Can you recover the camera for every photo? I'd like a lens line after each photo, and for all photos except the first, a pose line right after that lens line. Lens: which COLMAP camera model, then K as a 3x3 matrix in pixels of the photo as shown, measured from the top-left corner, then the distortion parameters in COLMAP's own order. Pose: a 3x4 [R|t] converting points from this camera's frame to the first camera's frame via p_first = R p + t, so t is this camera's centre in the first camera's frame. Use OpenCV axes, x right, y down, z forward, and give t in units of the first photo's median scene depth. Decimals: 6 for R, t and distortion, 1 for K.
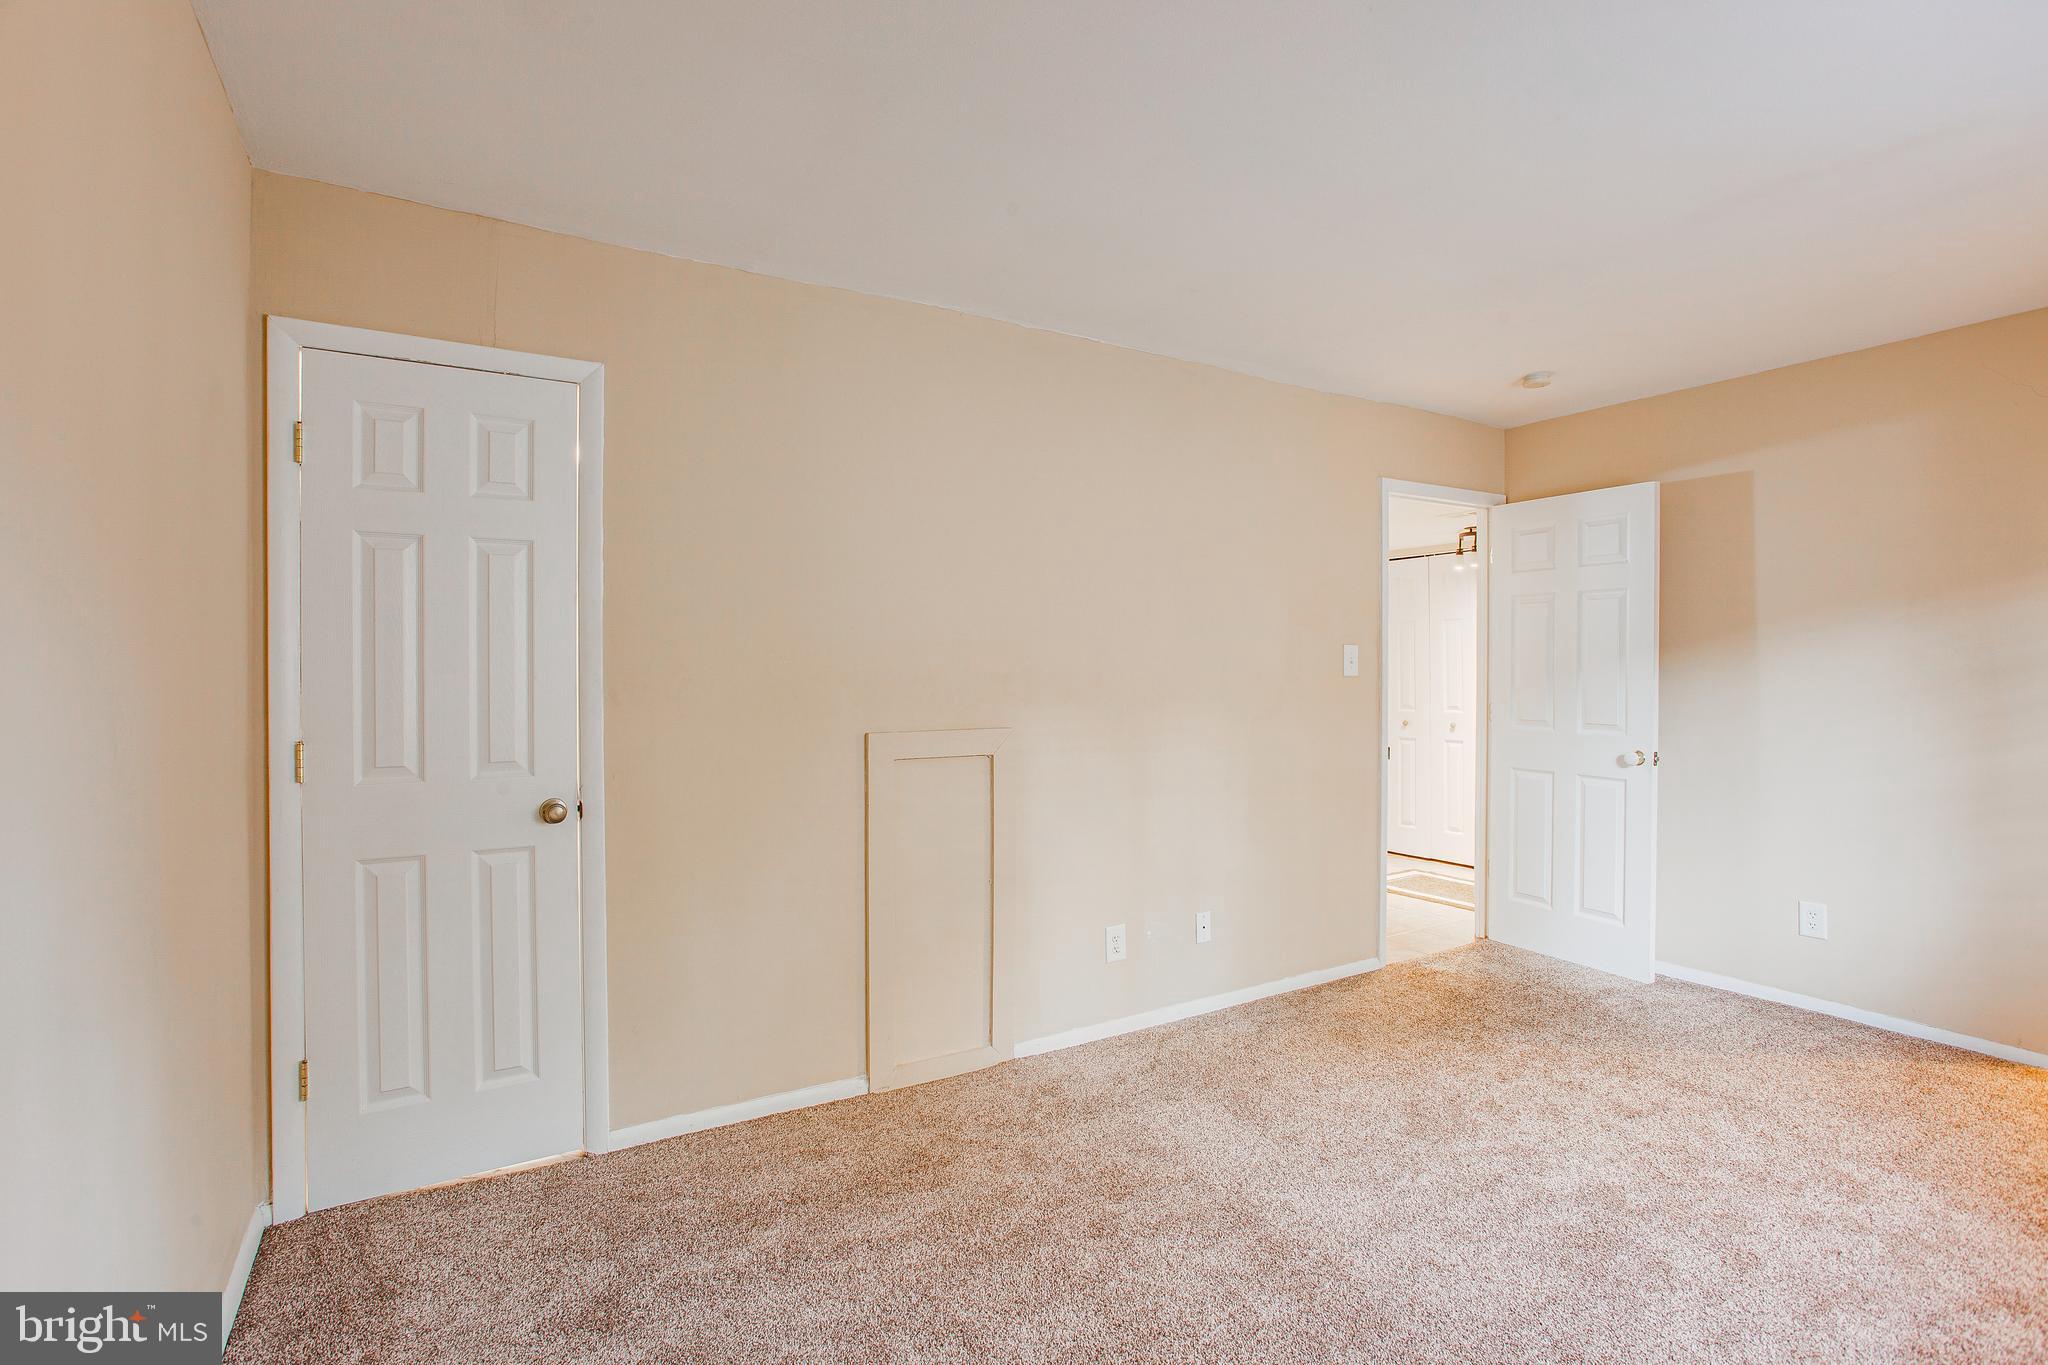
lens RADIAL K [[994.2, 0, 1024.0], [0, 994.2, 682.5], [0, 0, 1]] dist [-0.056905, 0.027262]
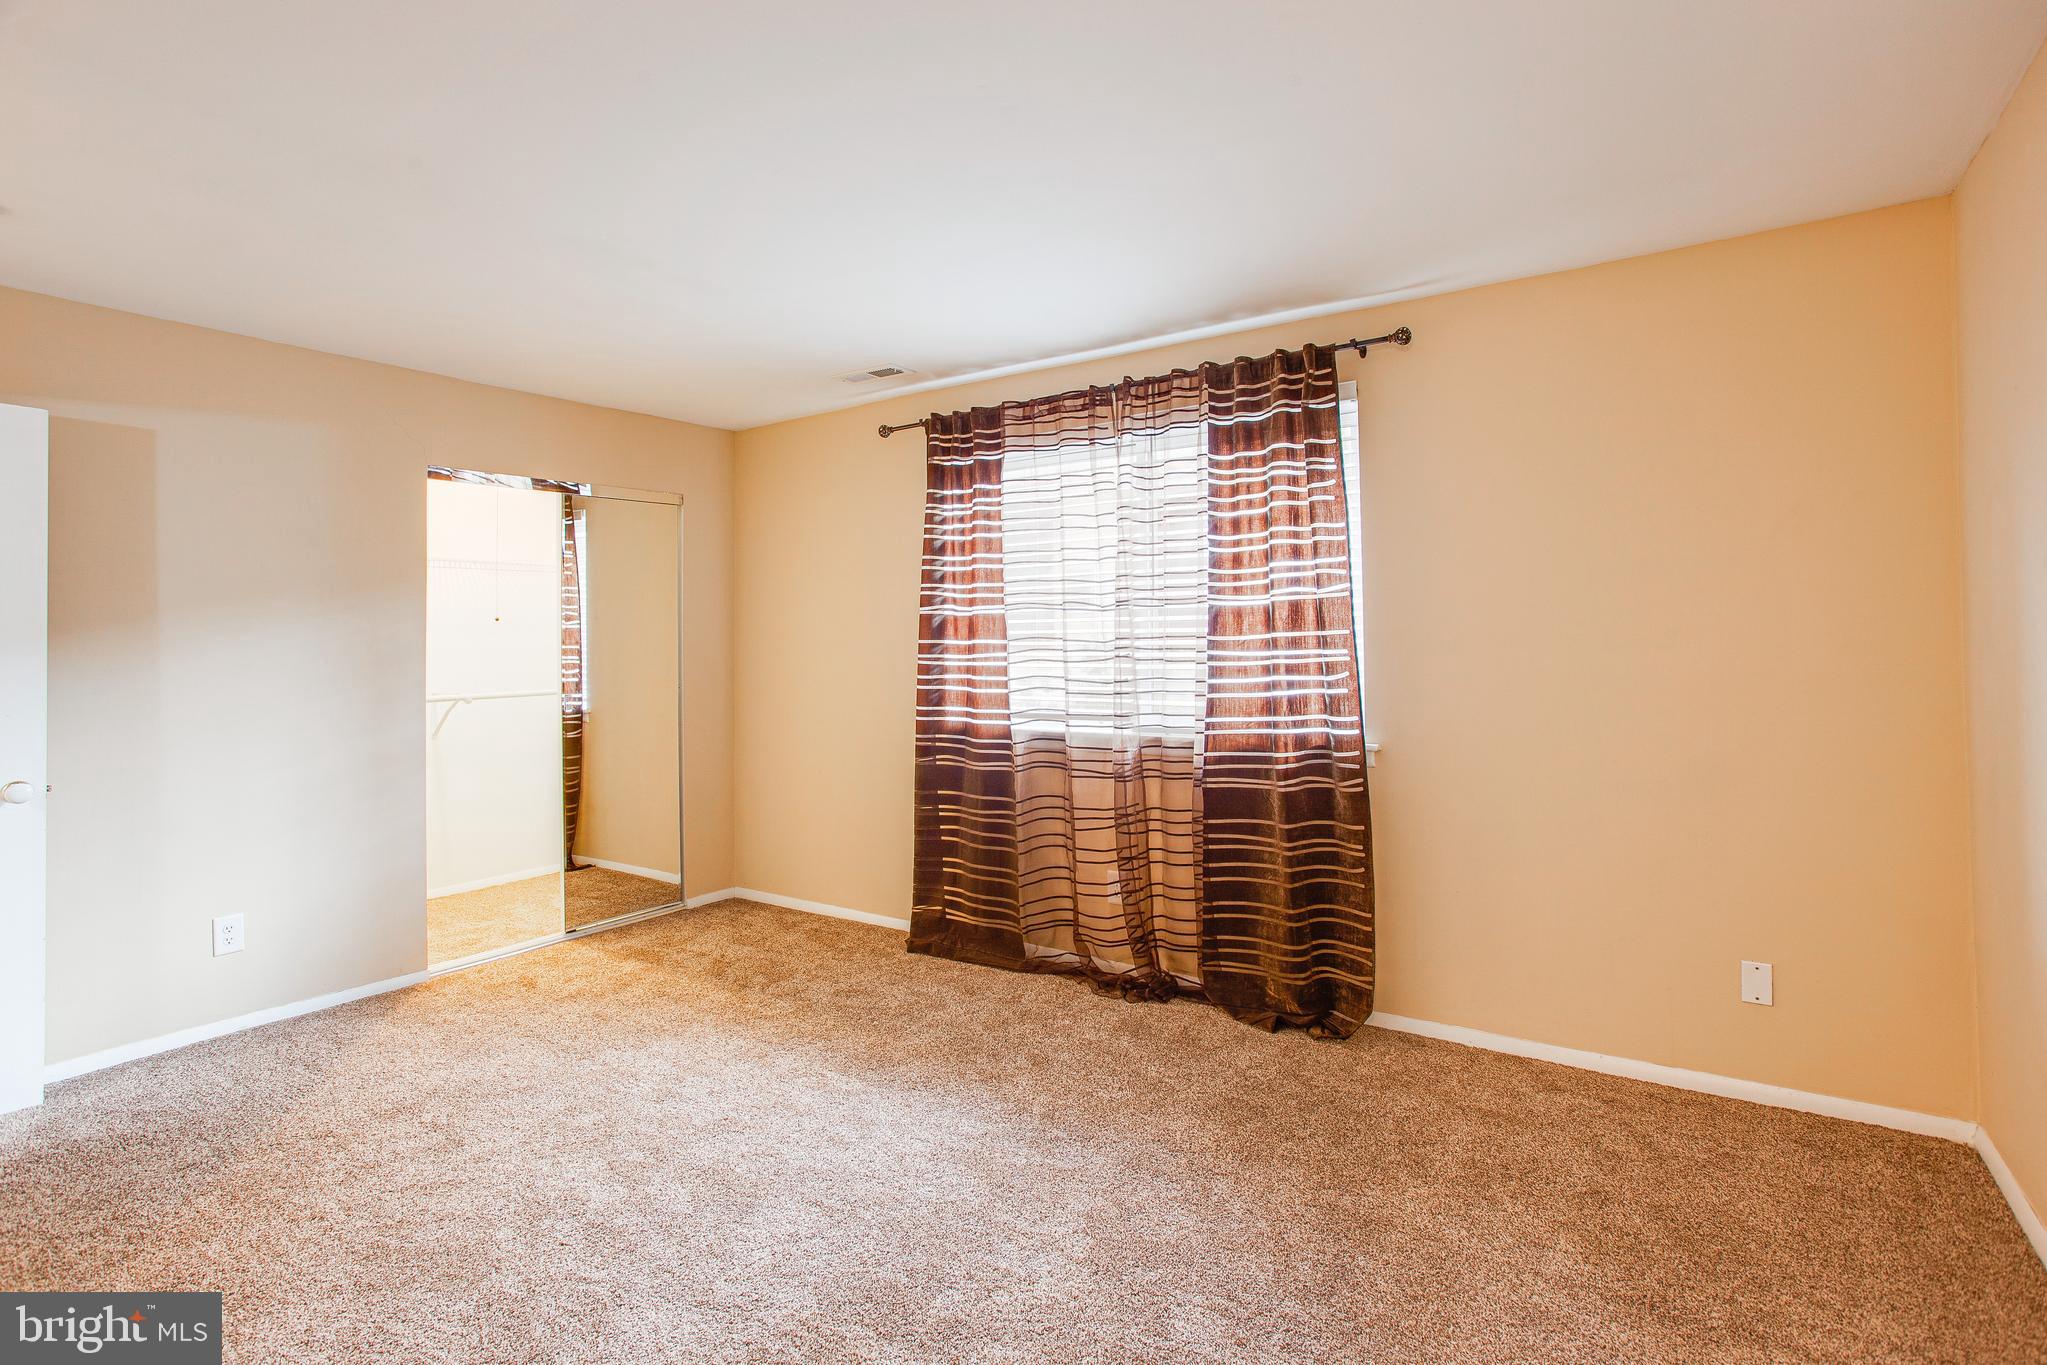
lens RADIAL K [[989.2, 0, 1025.8], [0, 989.2, 635.3], [0, 0, 1]] dist [0.001224, 0.000347]
pose [[-0.405931, 0.013924, 0.913798, -0.359379], [0.023157, 0.999720, -0.004946, -0.017398], [-0.913610, 0.019153, -0.406140, 0.683535]]
